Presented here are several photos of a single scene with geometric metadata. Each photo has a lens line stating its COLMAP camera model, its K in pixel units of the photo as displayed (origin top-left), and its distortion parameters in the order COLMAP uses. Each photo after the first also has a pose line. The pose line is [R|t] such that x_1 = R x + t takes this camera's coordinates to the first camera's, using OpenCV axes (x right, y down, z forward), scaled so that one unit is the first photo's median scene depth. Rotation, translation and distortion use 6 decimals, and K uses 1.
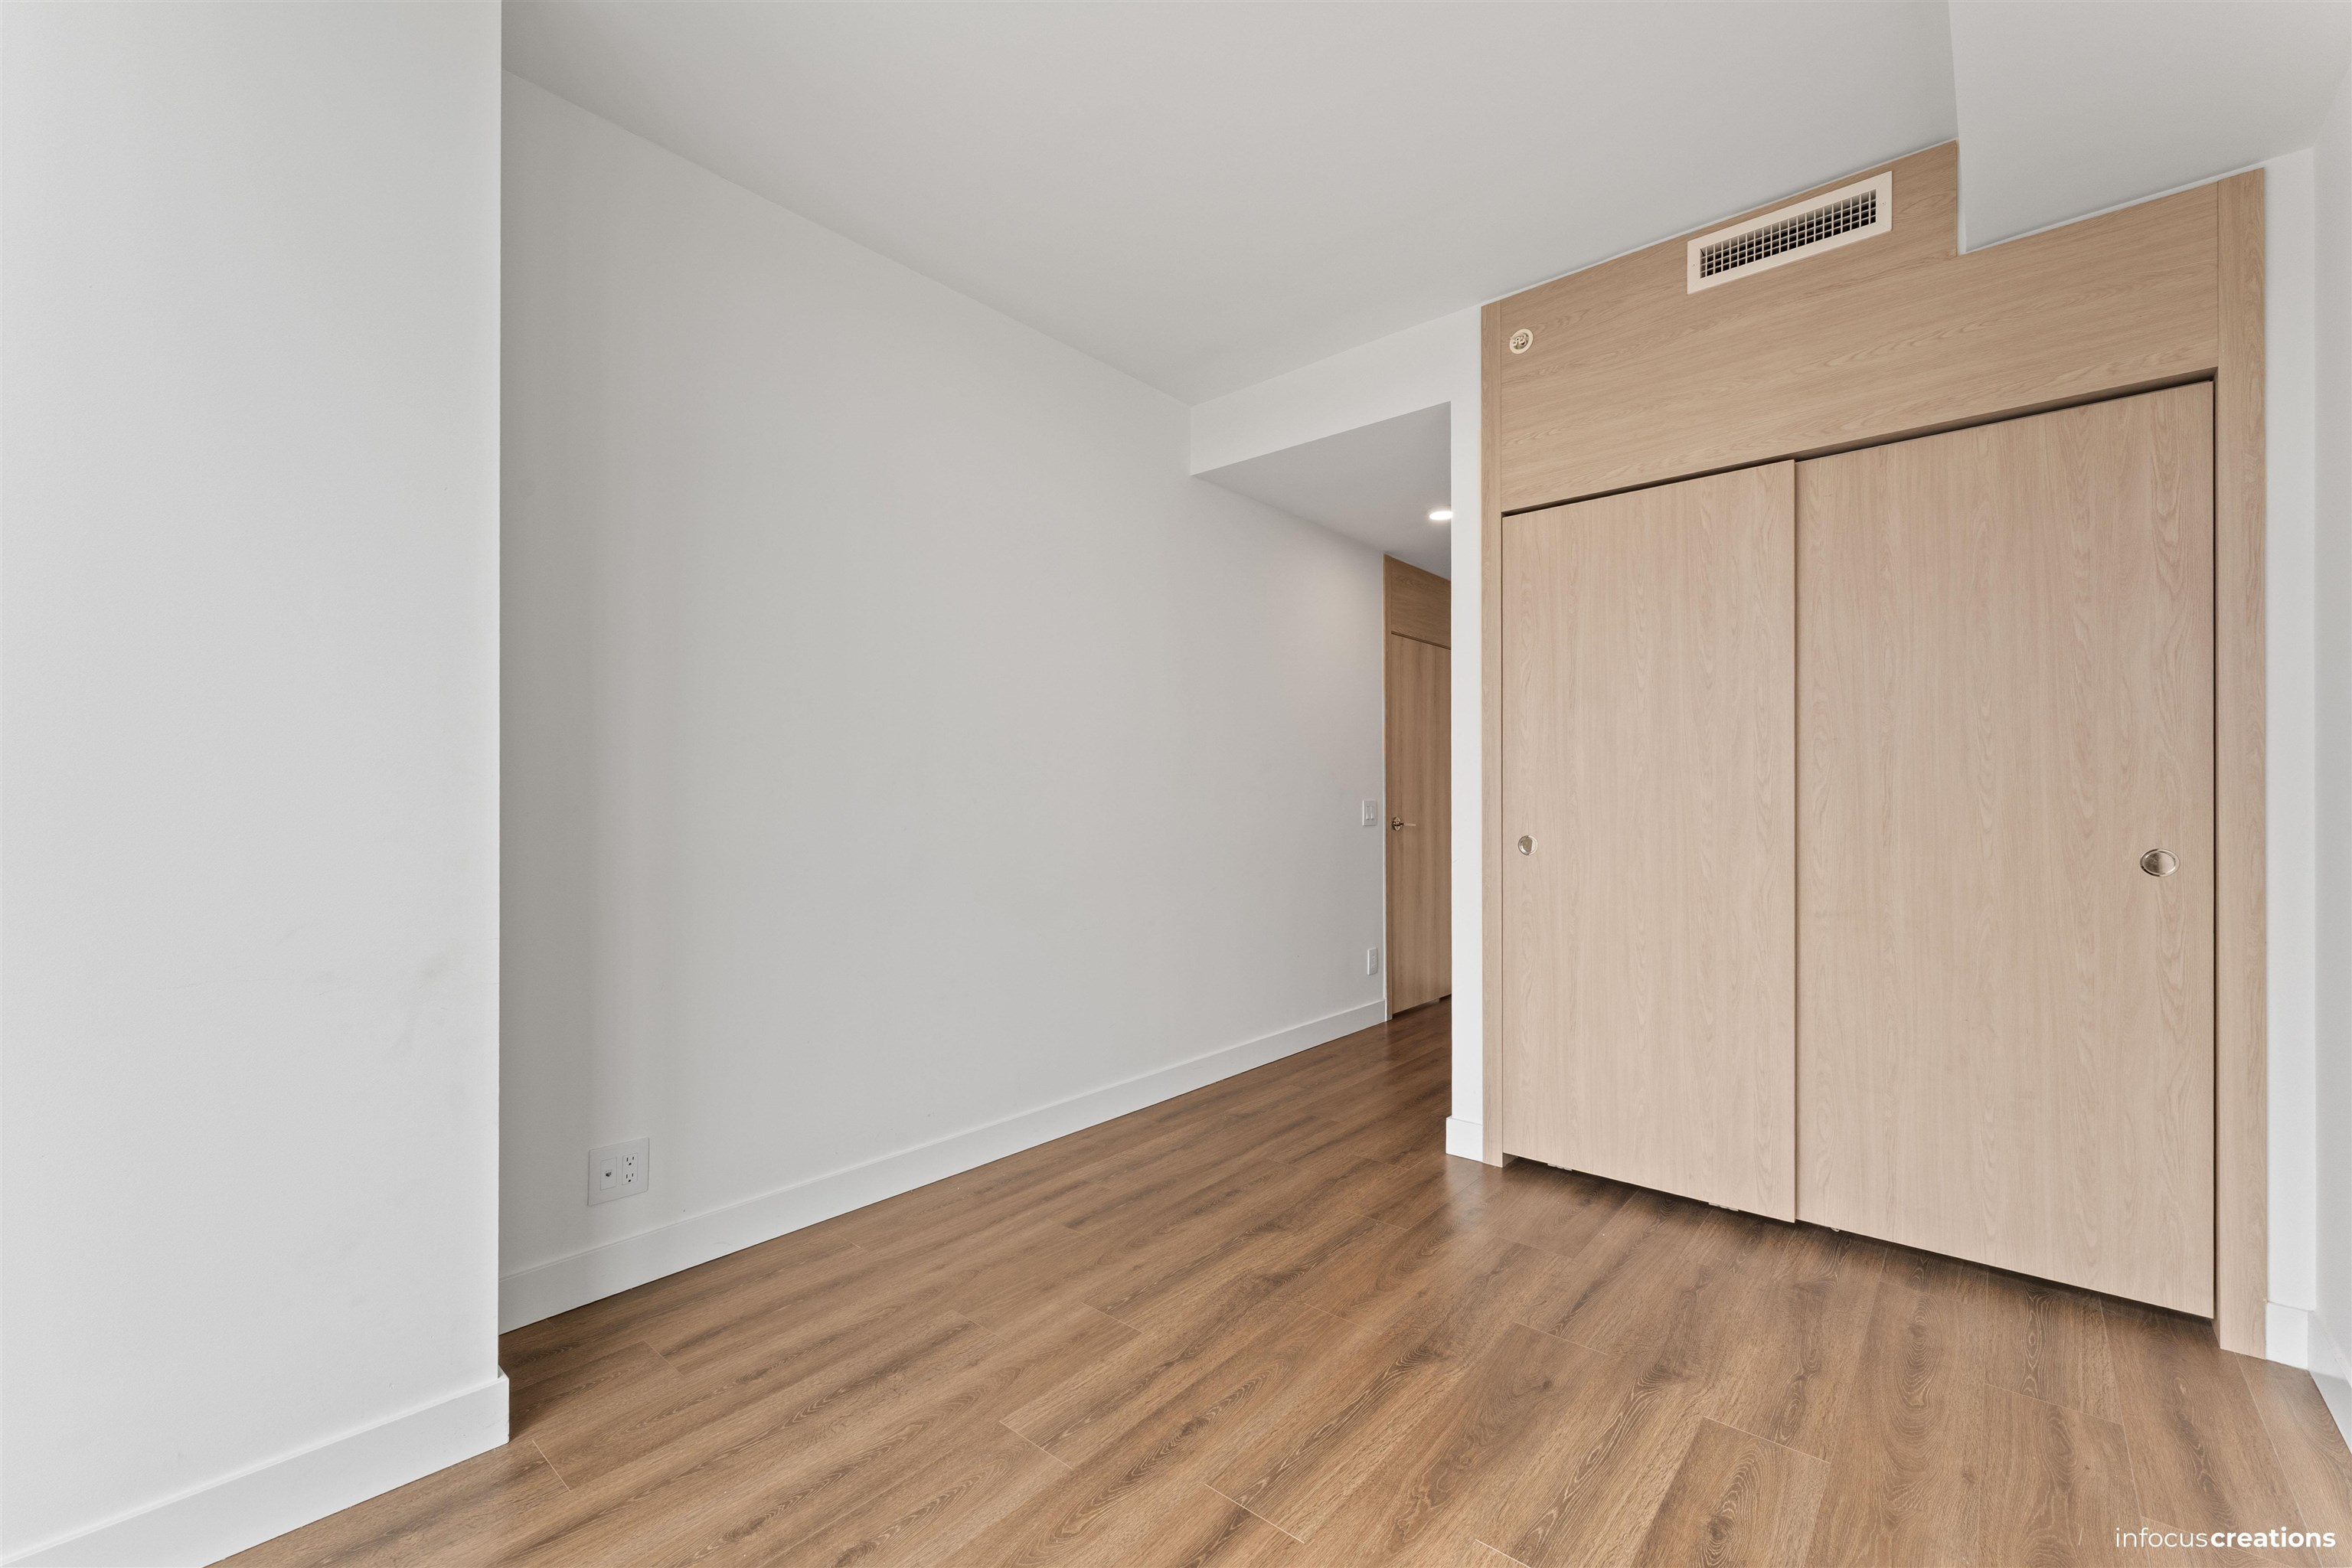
lens RADIAL K [[948.3, 0, 1177.4], [0, 948.3, 796.8], [0, 0, 1]] dist [0.003993, -0.001472]
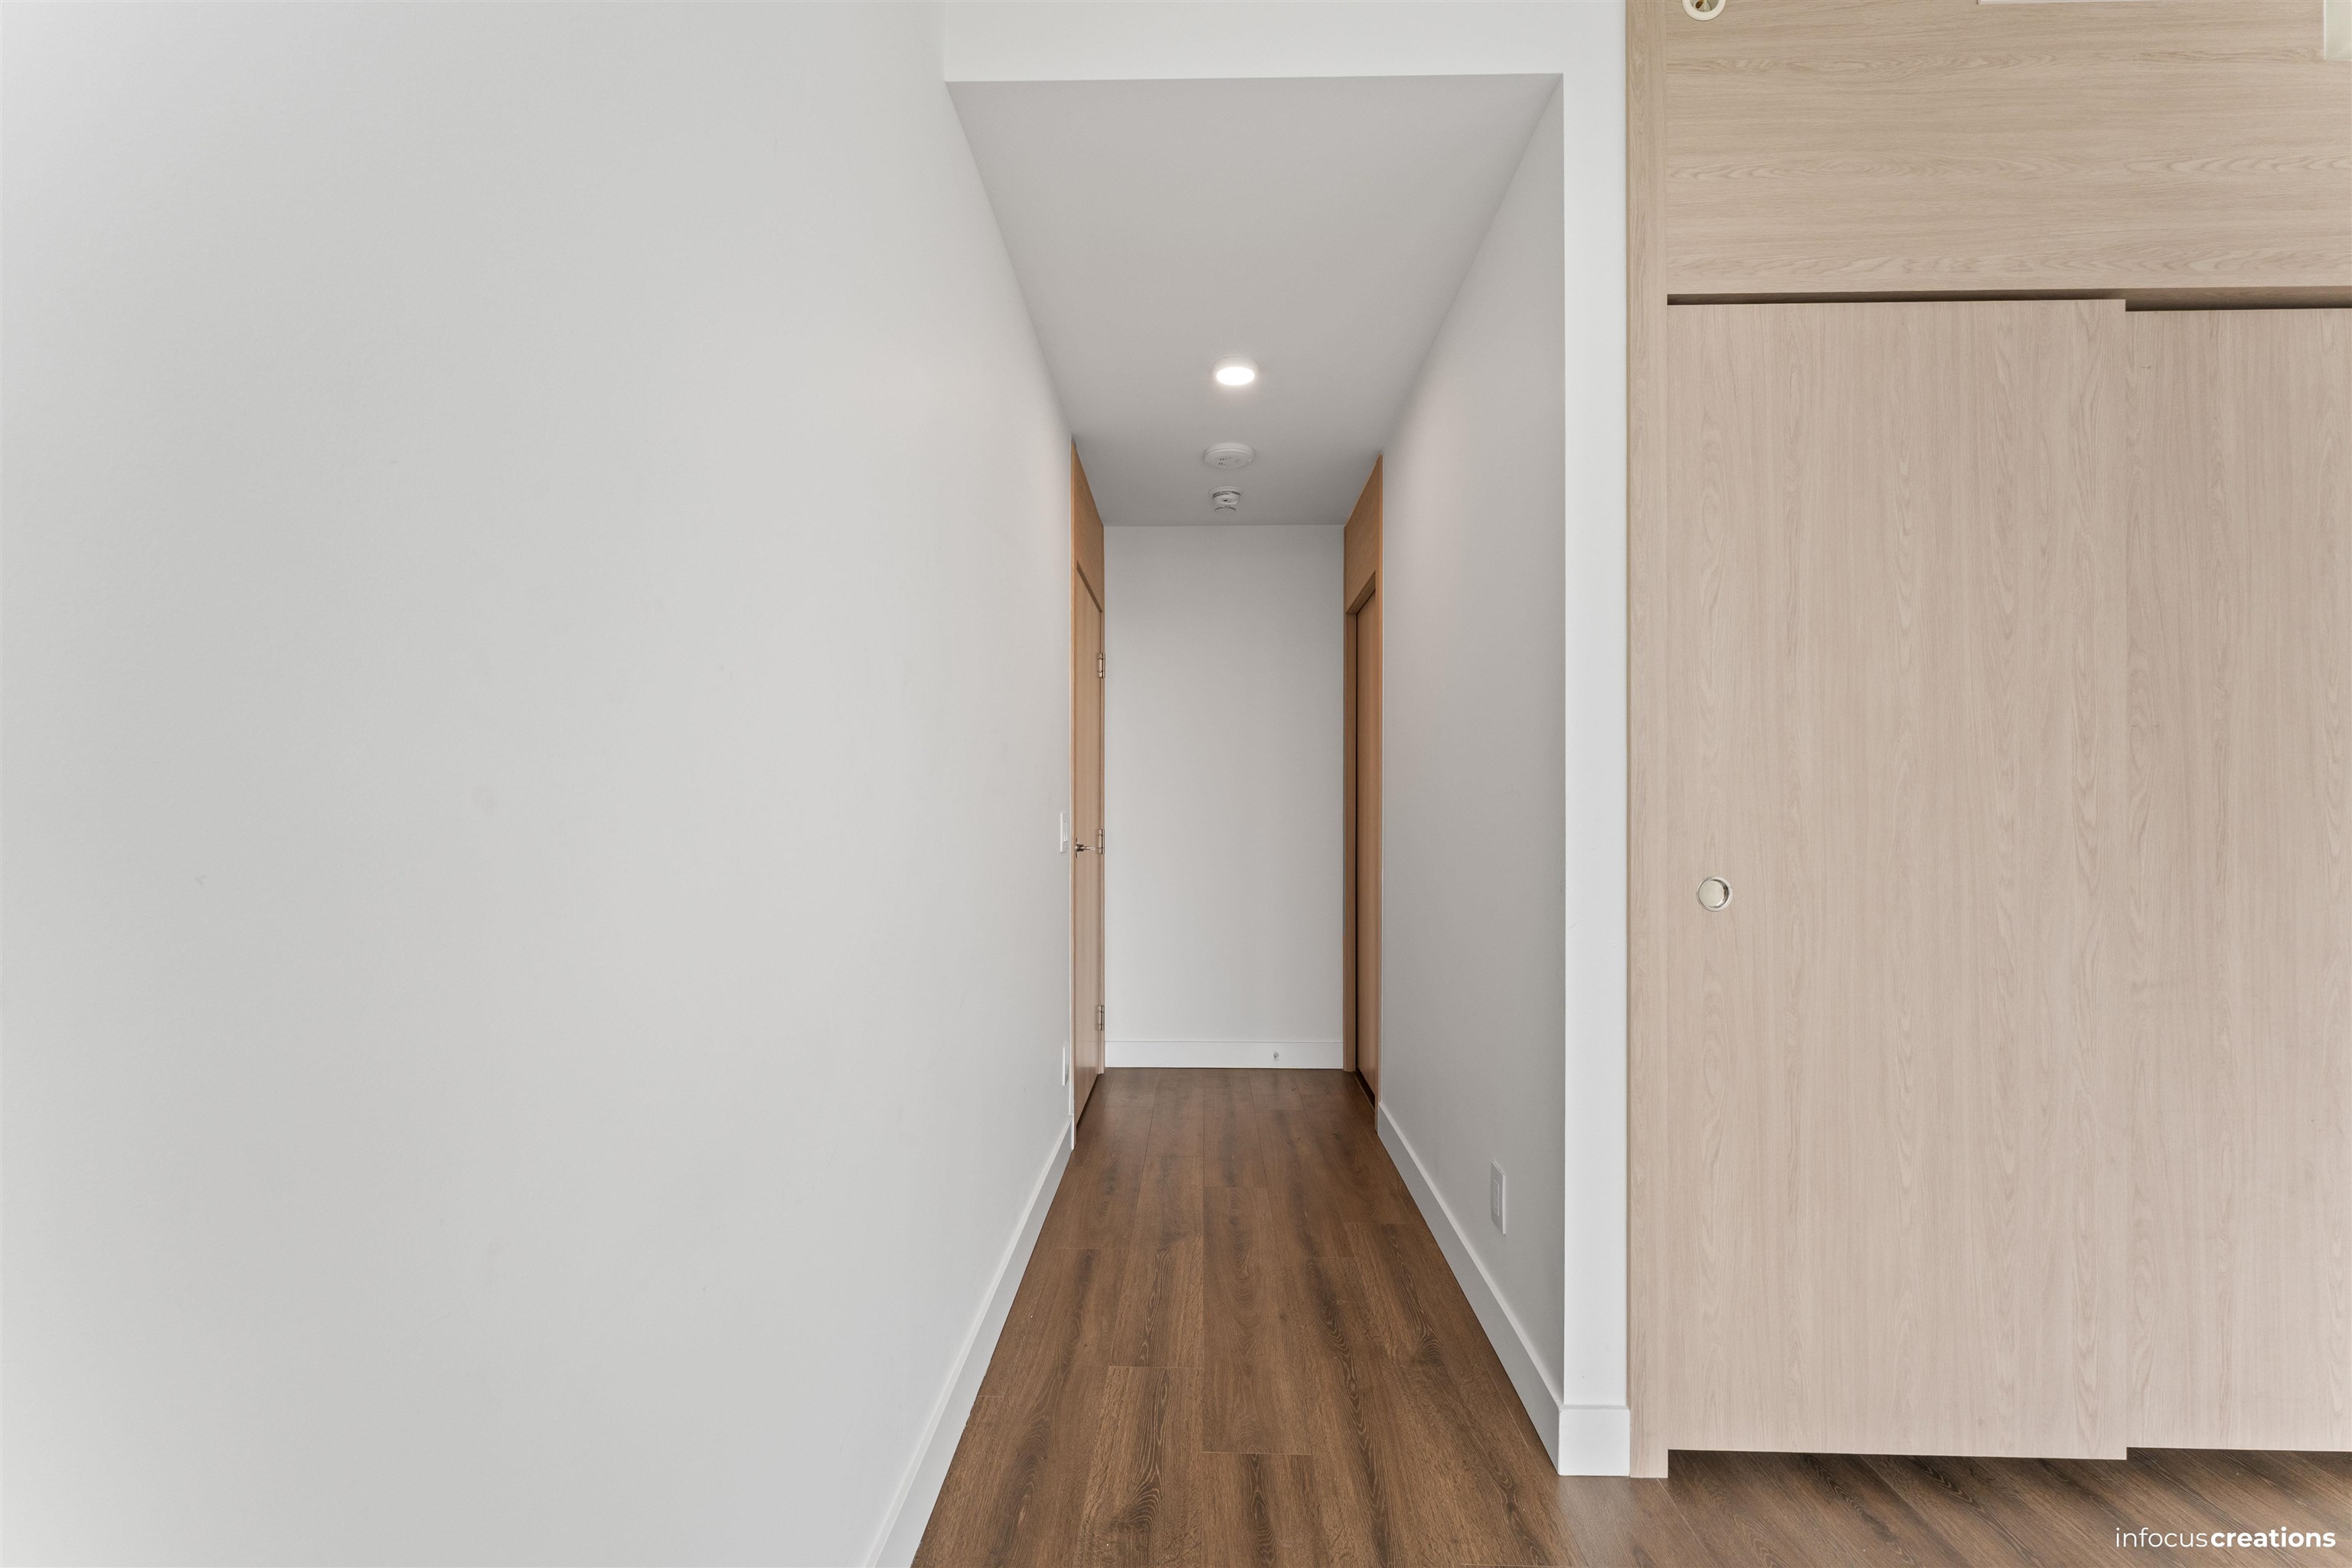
lens RADIAL K [[948.3, 0, 1163.5], [0, 948.3, 807.5], [0, 0, 1]] dist [0.003993, -0.001472]
pose [[0.777583, 0.007342, 0.628737, -0.246871], [-0.008622, 0.999962, -0.001014, 0.003430], [-0.628721, -0.004632, 0.777617, 0.789347]]
